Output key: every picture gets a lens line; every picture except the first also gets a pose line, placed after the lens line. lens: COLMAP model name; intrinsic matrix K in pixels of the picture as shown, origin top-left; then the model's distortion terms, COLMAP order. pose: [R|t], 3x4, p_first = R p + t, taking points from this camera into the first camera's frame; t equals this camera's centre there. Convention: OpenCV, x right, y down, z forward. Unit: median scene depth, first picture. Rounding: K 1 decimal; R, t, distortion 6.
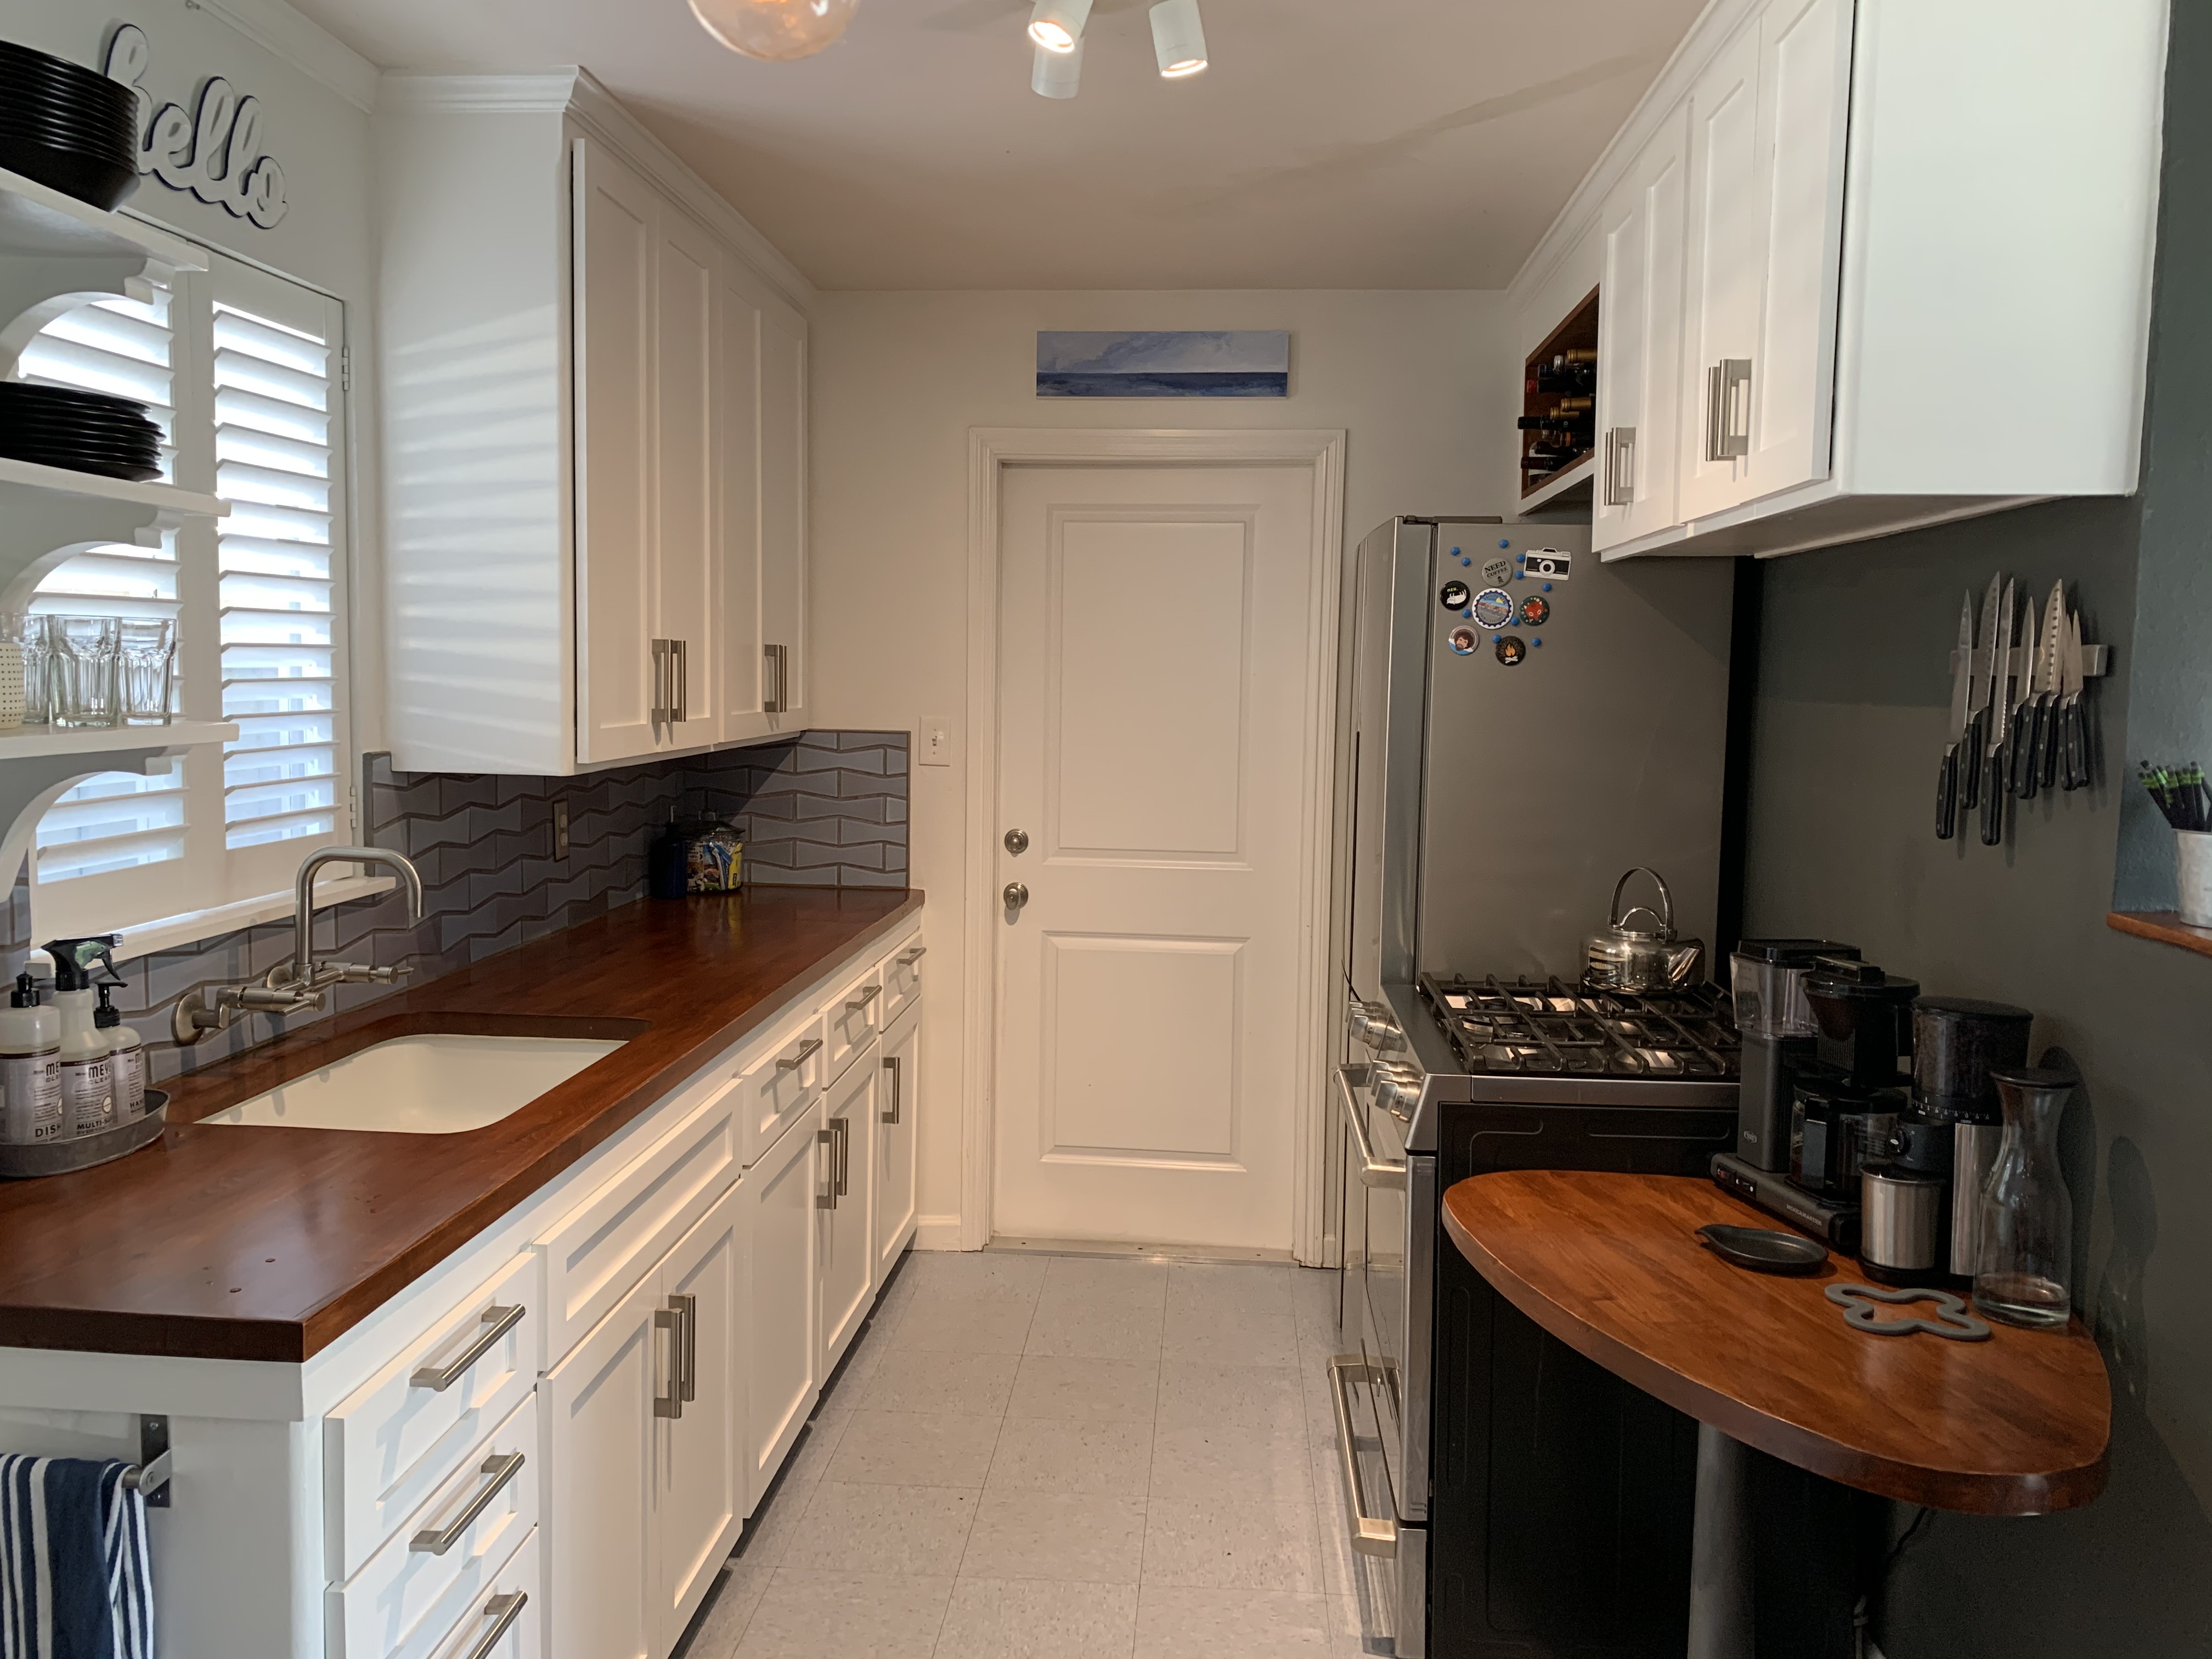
lens RADIAL K [[1696.0, 0, 1100.0], [0, 1696.0, 814.1], [0, 0, 1]] dist [0.043620, 0.011905]
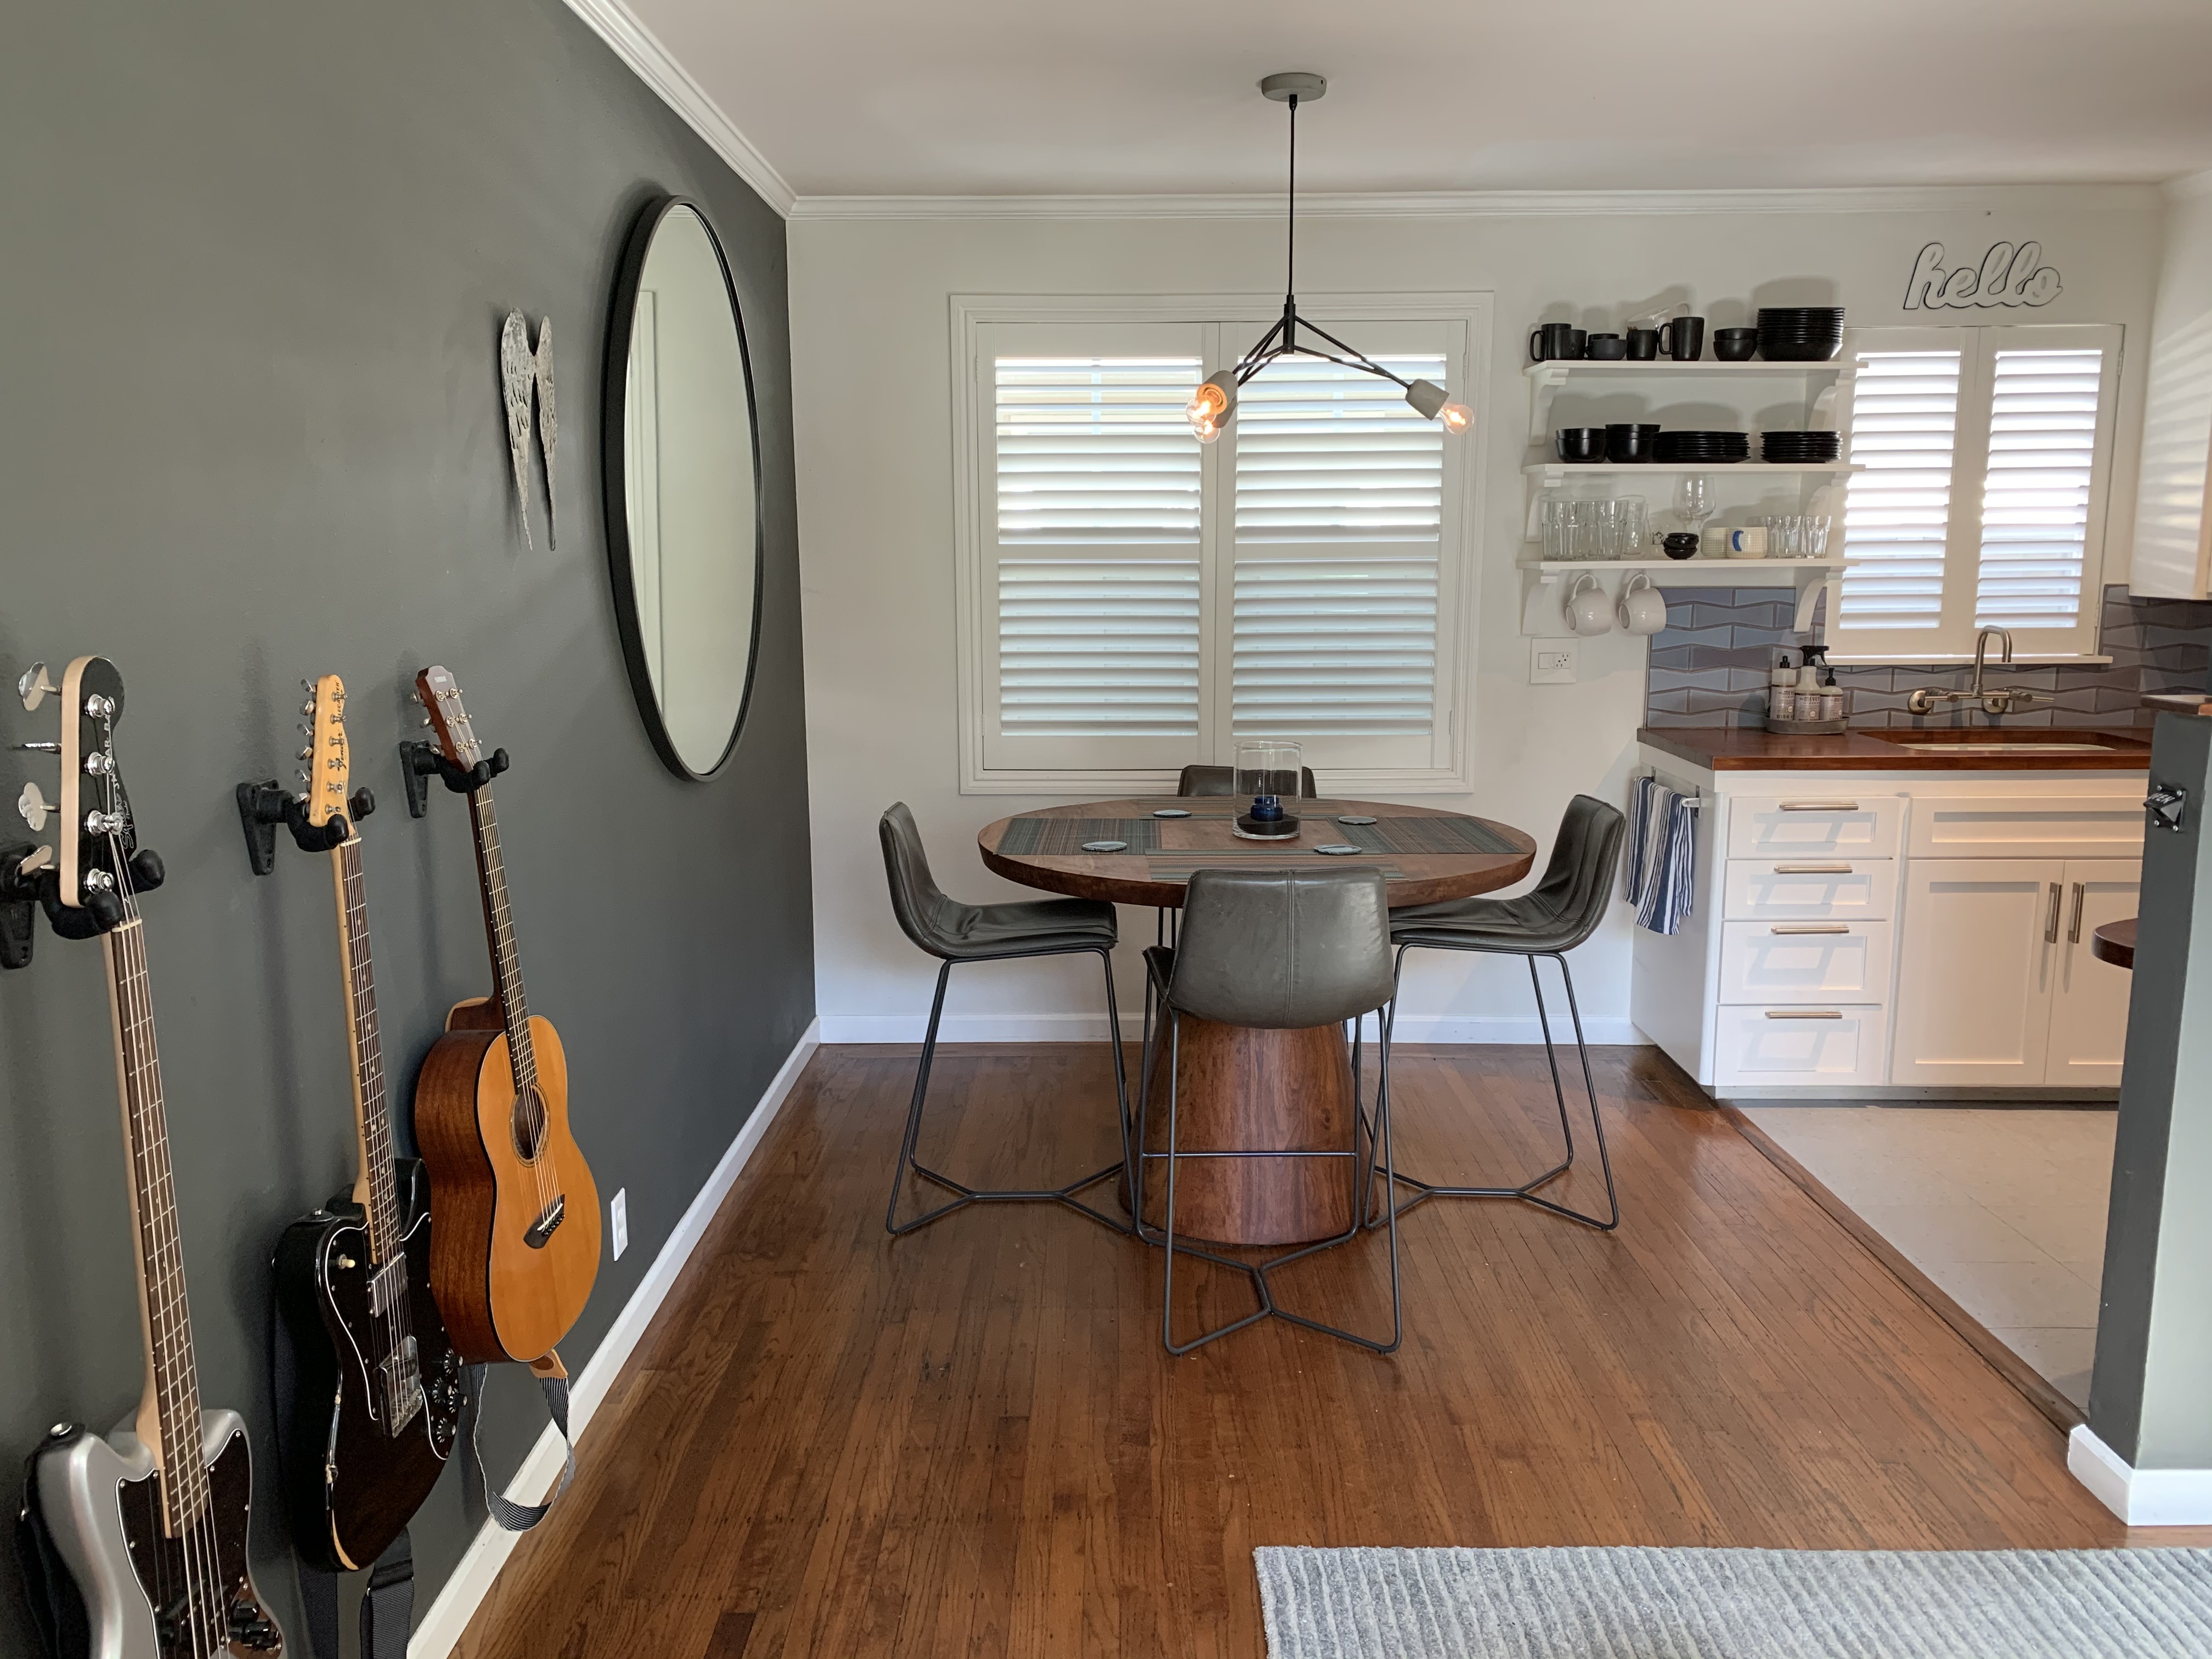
lens RADIAL K [[1696.0, 0, 1104.5], [0, 1696.0, 832.1], [0, 0, 1]] dist [0.043620, 0.011905]
pose [[0.077998, 0.144467, -0.986431, 1.483446], [-0.081353, 0.987068, 0.138127, 0.065072], [0.993629, 0.069476, 0.088742, -0.184270]]
